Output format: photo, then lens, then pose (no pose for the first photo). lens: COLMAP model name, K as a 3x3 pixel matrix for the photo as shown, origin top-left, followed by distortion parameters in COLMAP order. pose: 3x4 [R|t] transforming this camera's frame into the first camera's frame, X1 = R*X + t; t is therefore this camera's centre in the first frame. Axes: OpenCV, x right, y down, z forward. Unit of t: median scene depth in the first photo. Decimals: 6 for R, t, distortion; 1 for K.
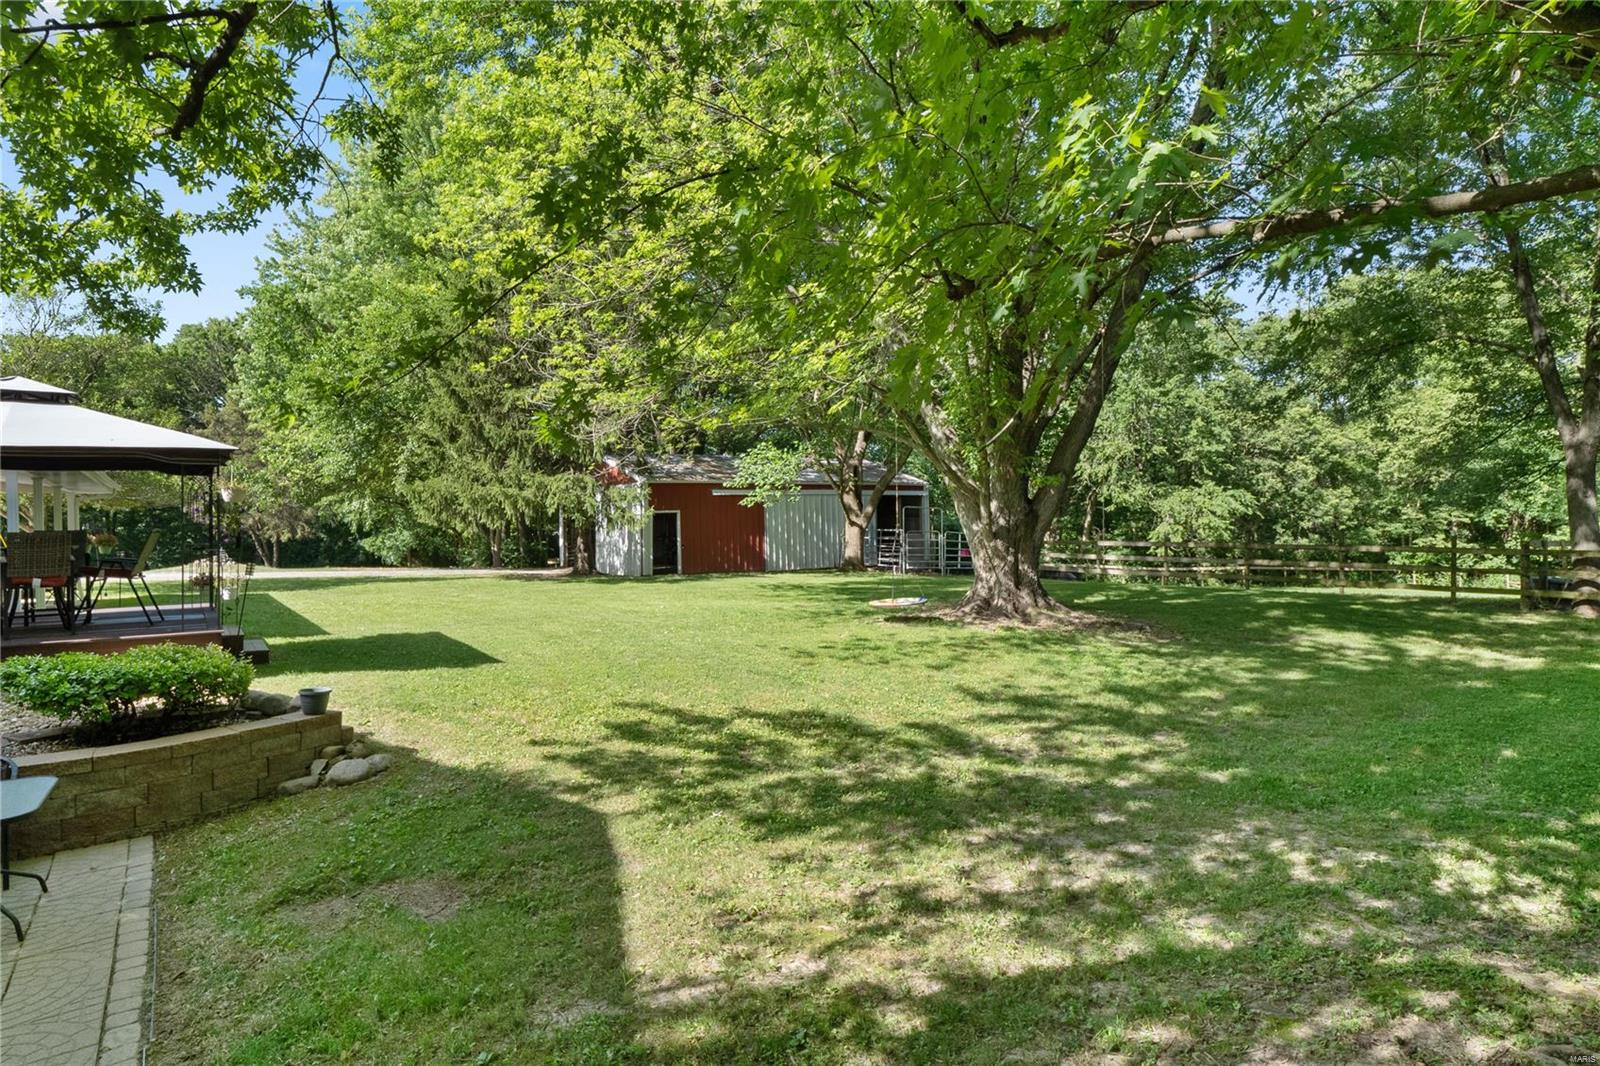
lens RADIAL K [[877.8, 0, 799.6], [0, 877.8, 530.3], [0, 0, 1]] dist [-0.000026, 0.000540]
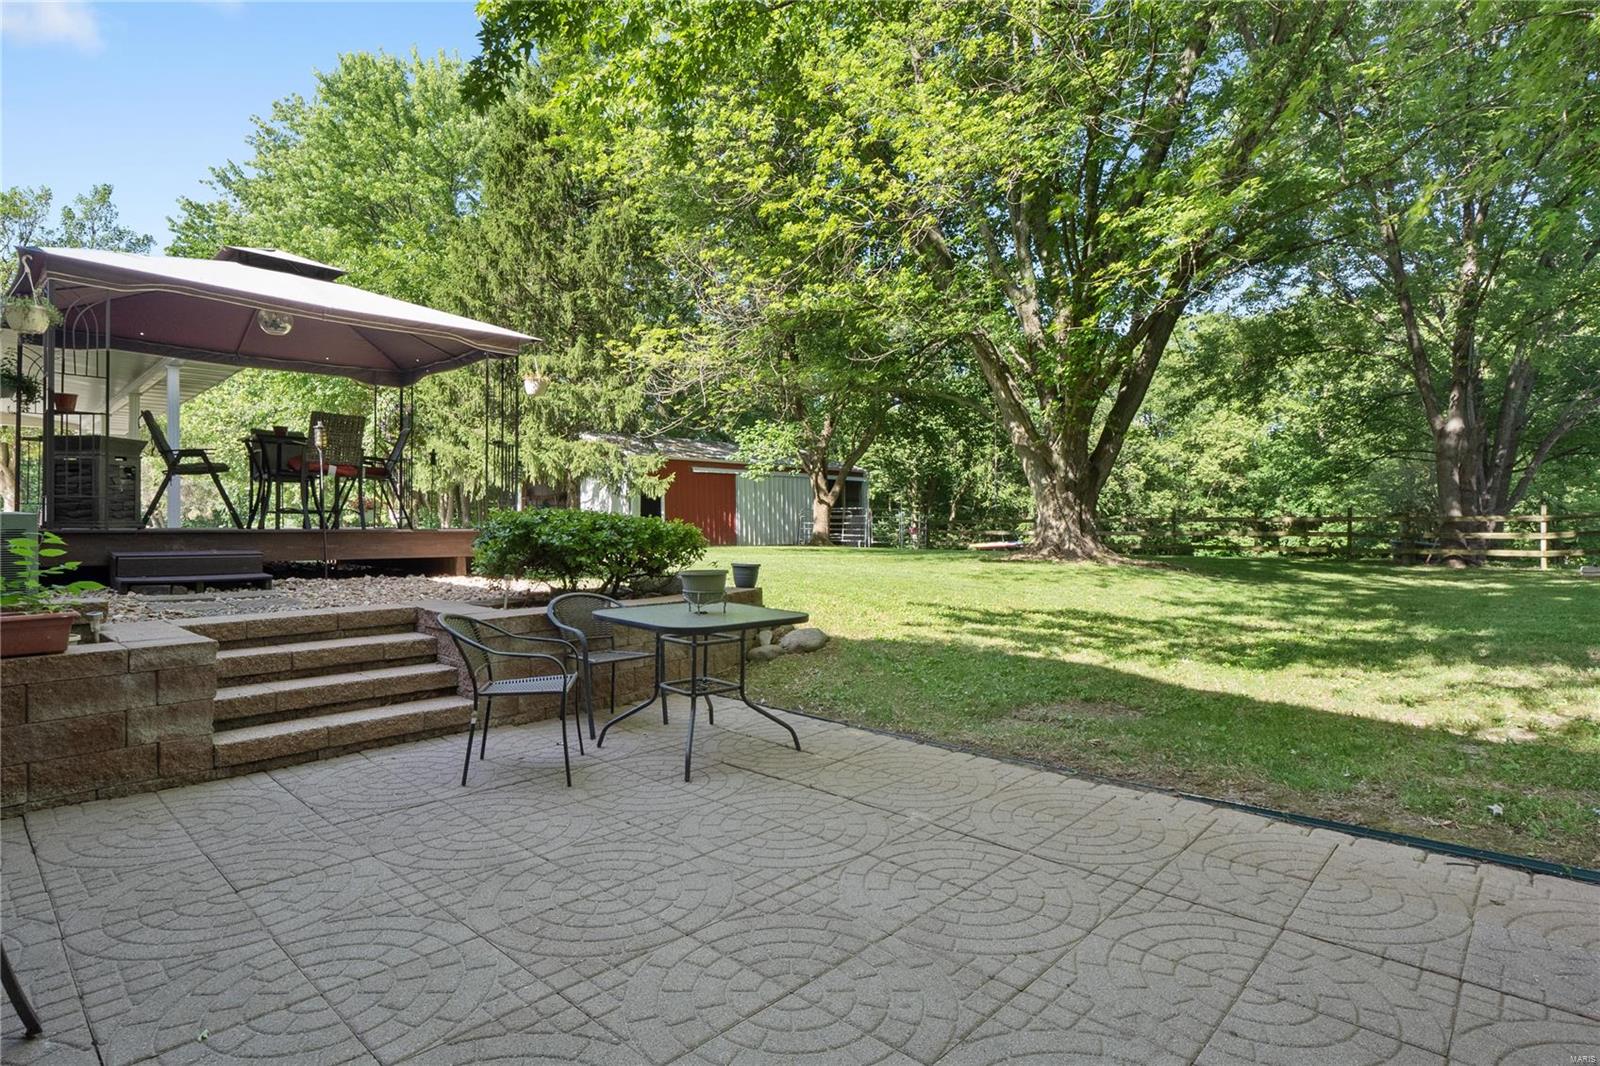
lens RADIAL K [[819.5, 0, 801.2], [0, 819.5, 536.0], [0, 0, 1]] dist [-0.005359, -0.001309]
pose [[0.980535, 0.008044, 0.196180, -0.160725], [-0.007874, 0.999968, -0.001645, 0.036599], [-0.196186, 0.000069, 0.980567, 0.015591]]
